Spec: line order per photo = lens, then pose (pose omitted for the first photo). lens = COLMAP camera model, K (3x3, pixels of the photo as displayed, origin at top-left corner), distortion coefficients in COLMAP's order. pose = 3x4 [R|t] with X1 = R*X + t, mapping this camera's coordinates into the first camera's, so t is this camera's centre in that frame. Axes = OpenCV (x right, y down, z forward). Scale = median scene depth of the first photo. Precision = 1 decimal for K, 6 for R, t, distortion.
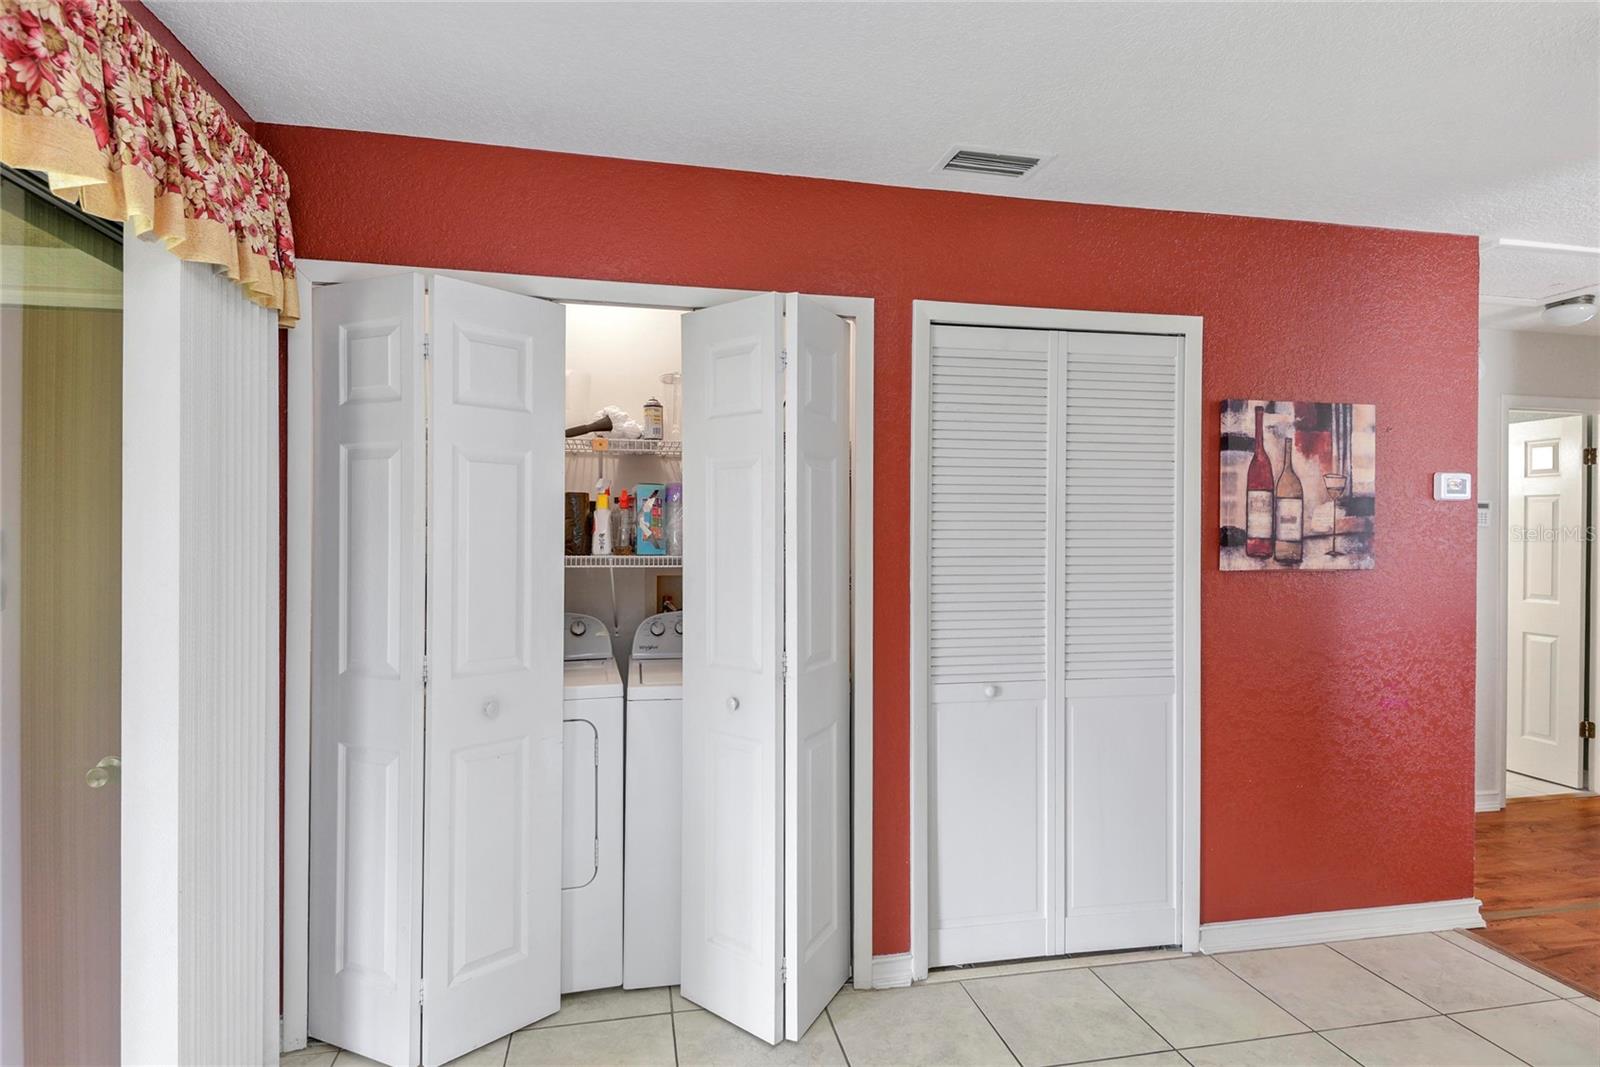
lens RADIAL K [[850.6, 0, 808.7], [0, 850.6, 544.5], [0, 0, 1]] dist [0.026641, -0.022061]
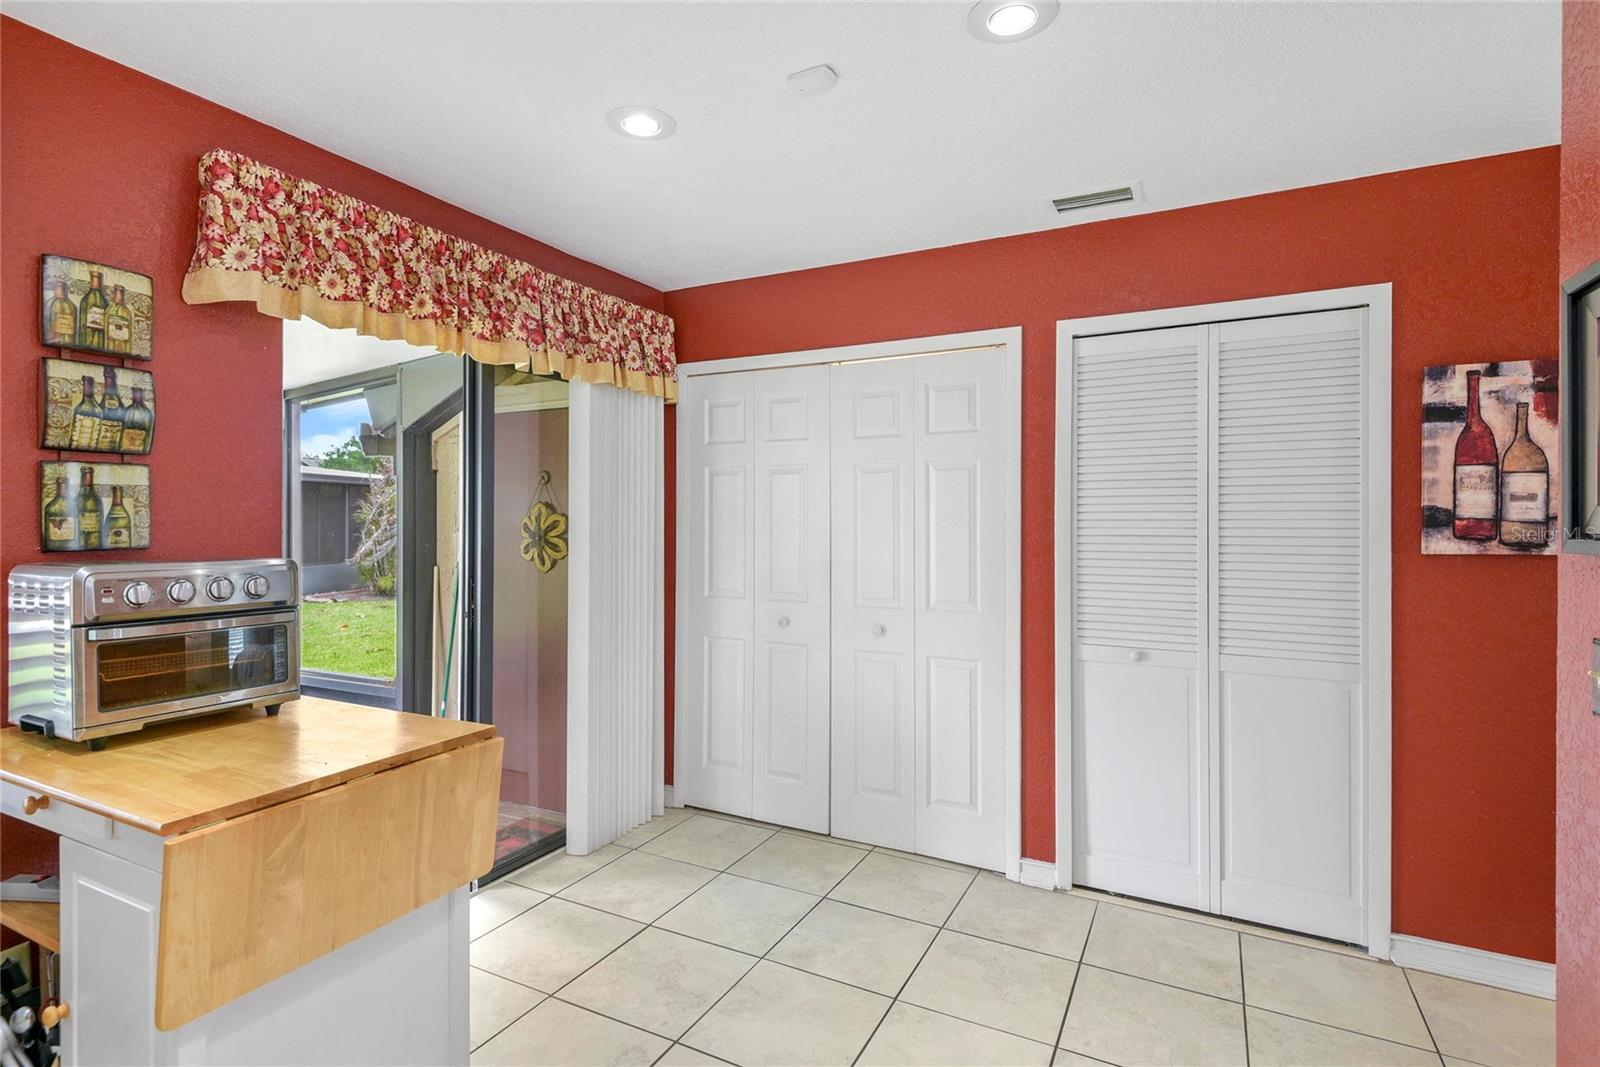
lens RADIAL K [[777.4, 0, 800.0], [0, 777.4, 533.5], [0, 0, 1]] dist [0.000137, -0.000519]
pose [[0.770423, 0.007632, -0.637487, 0.503330], [-0.008018, 0.999965, 0.002282, 0.011903], [0.637482, 0.003353, 0.770458, -0.068521]]
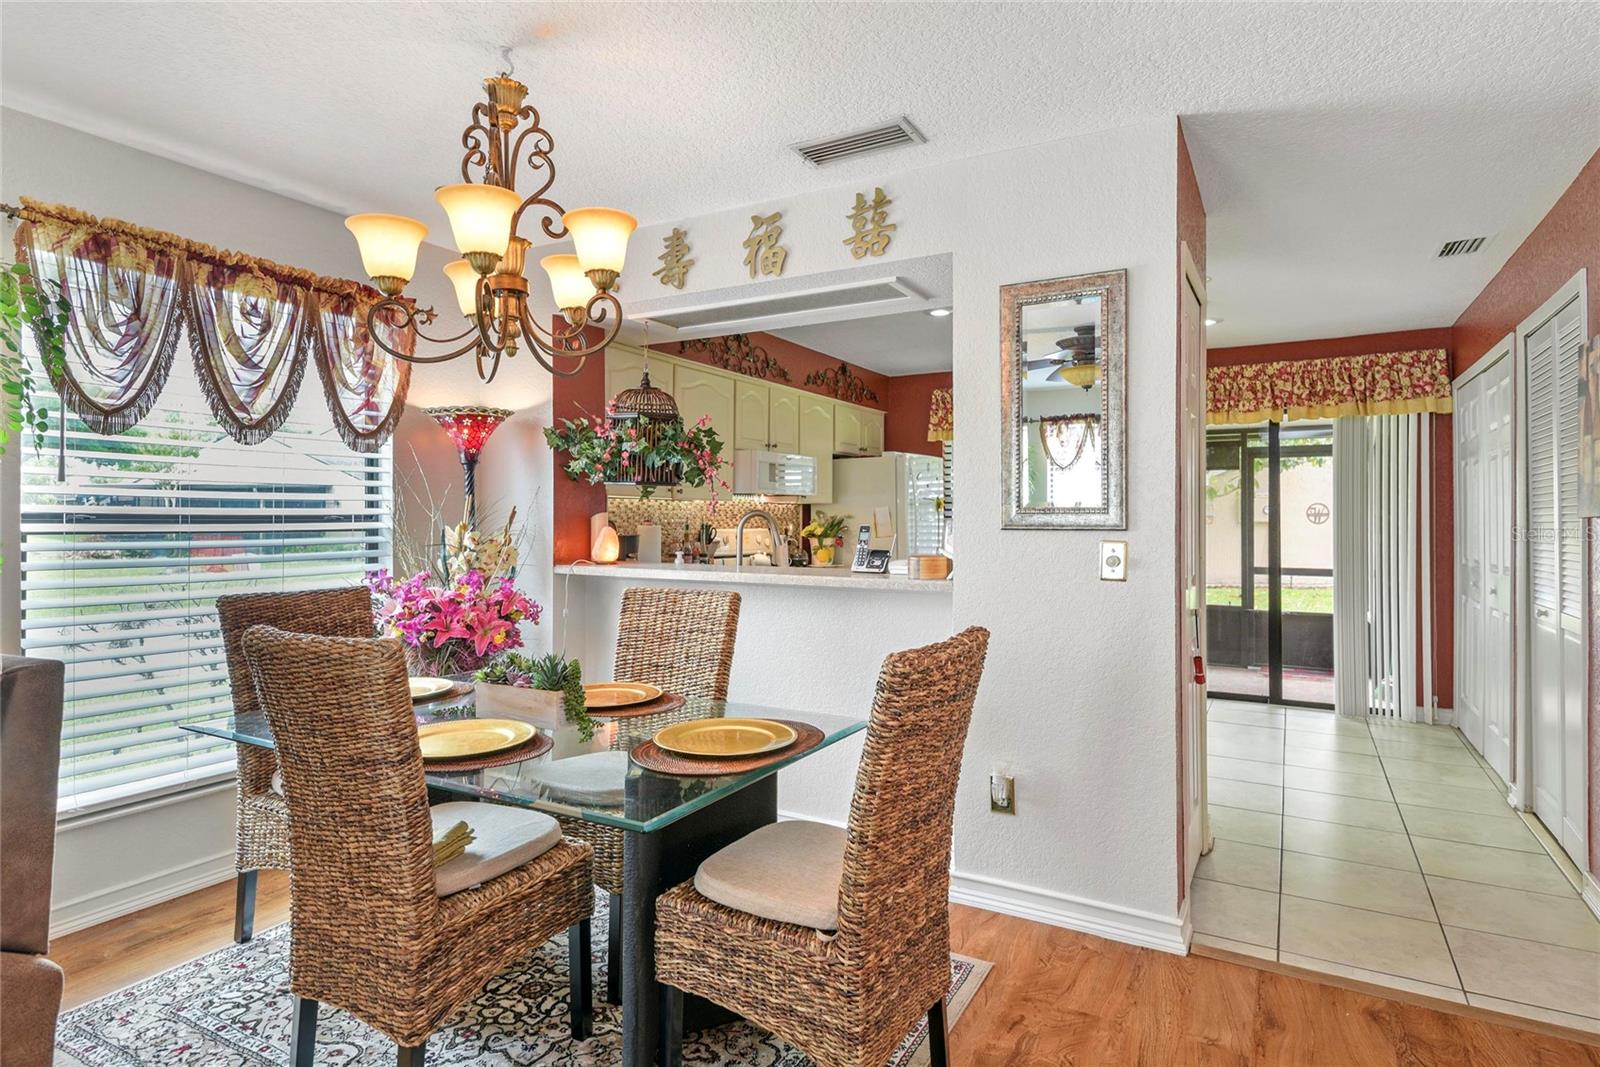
lens RADIAL K [[850.6, 0, 808.7], [0, 850.6, 544.5], [0, 0, 1]] dist [0.026641, -0.022061]
pose [[-0.657799, 0.013623, -0.753070, 1.826076], [-0.014222, 0.999433, 0.030503, 0.049158], [0.753059, 0.030775, -0.657232, 0.973295]]
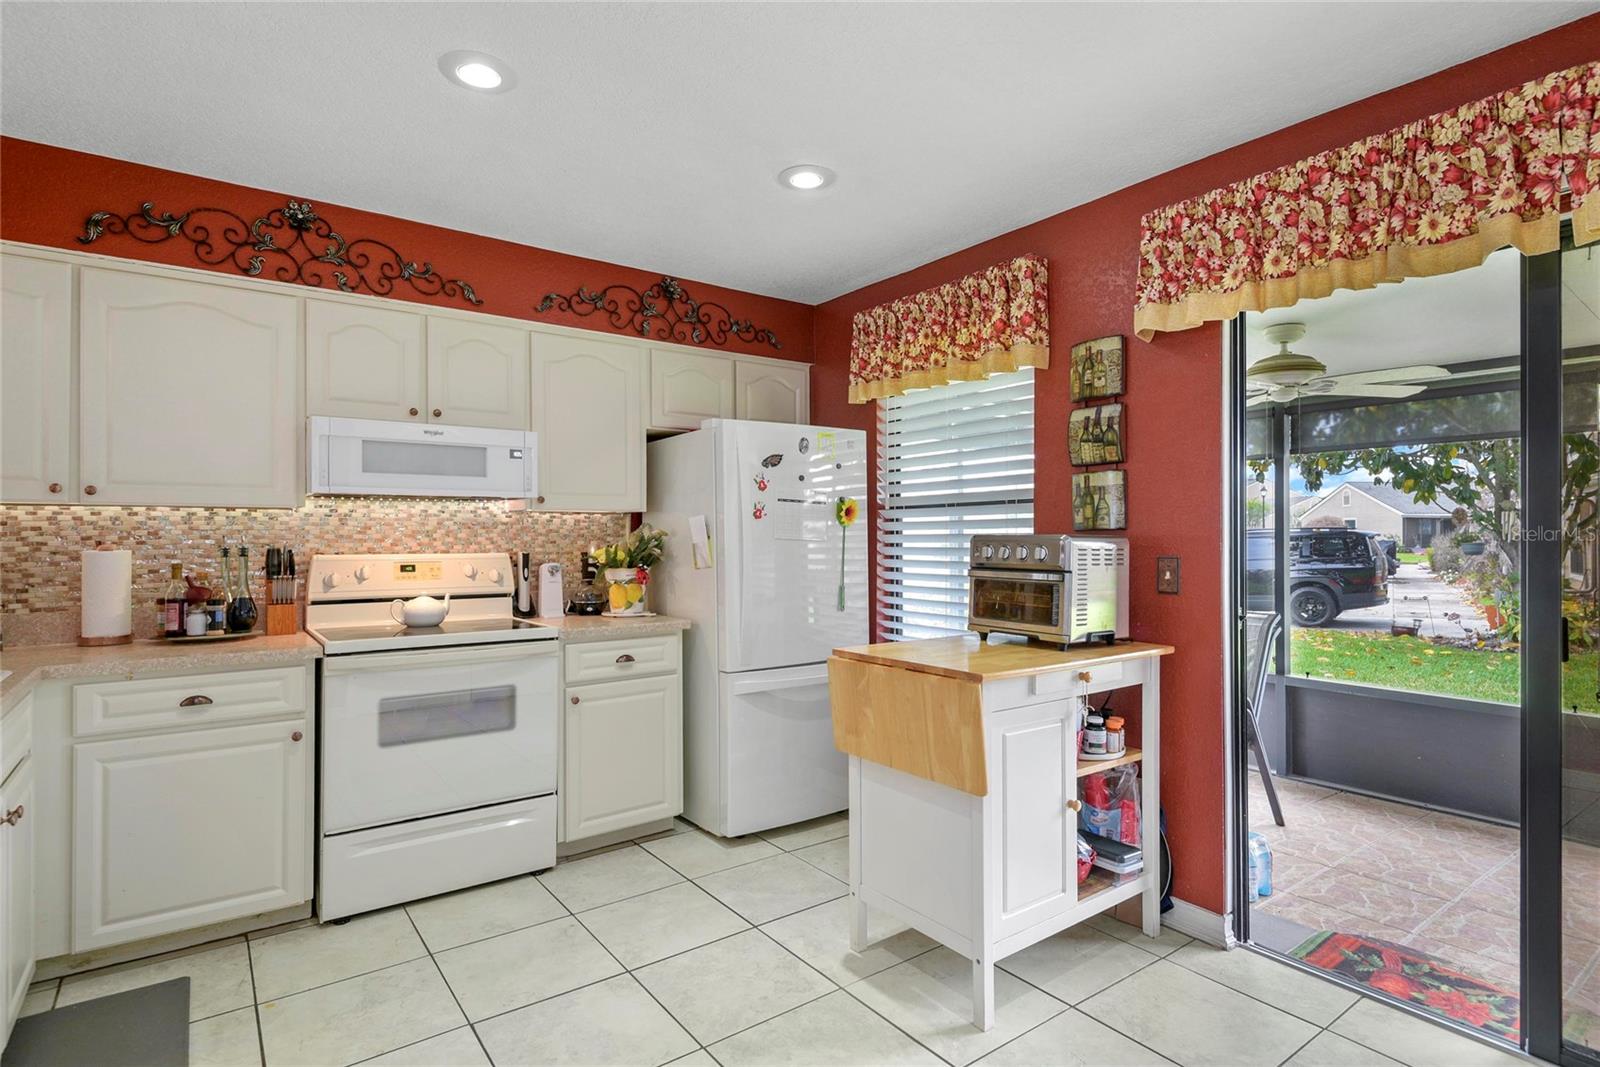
lens RADIAL K [[819.9, 0, 807.1], [0, 819.9, 531.3], [0, 0, 1]] dist [0.064146, -0.036831]
pose [[-0.907308, -0.005364, -0.420433, 0.402764], [-0.007958, 0.999959, 0.004416, 0.031933], [0.420392, 0.007352, -0.907313, 0.839004]]
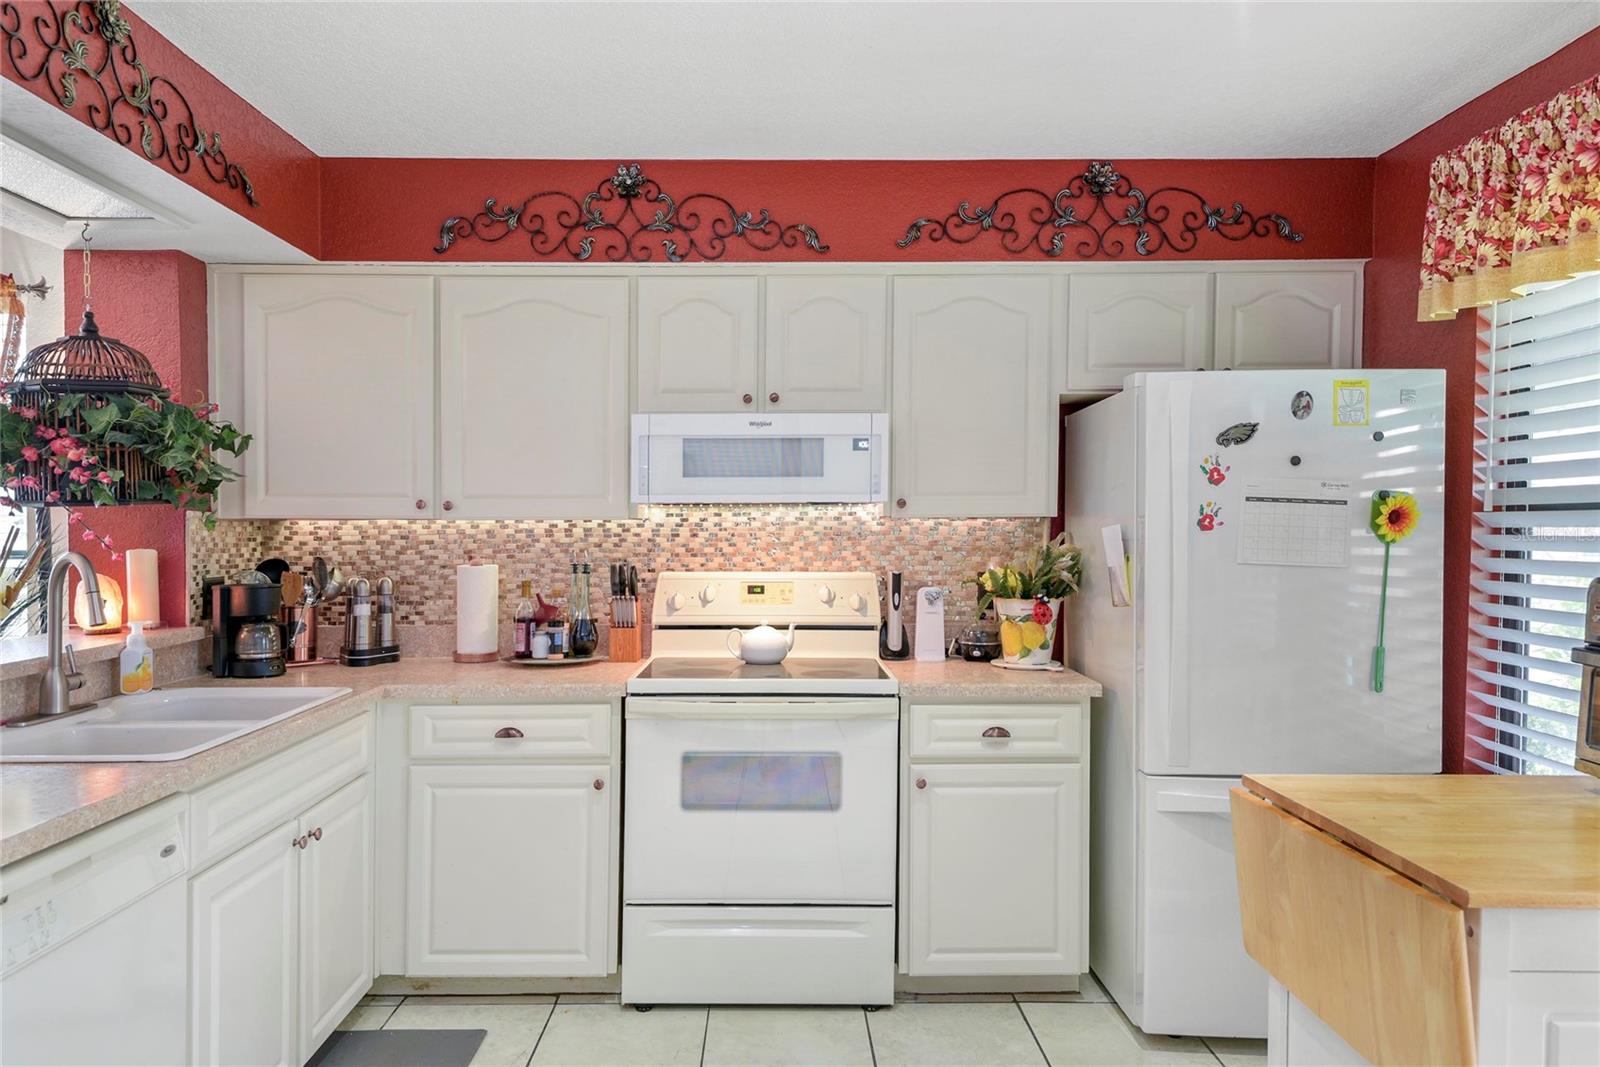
lens RADIAL K [[1070.7, 0, 798.2], [0, 1070.7, 543.7], [0, 0, 1]] dist [0.059050, -0.041157]
pose [[-0.982448, -0.007760, 0.186376, 0.145019], [-0.001252, 0.999386, 0.035015, -0.002306], [-0.186533, 0.034167, -0.981854, 0.742870]]
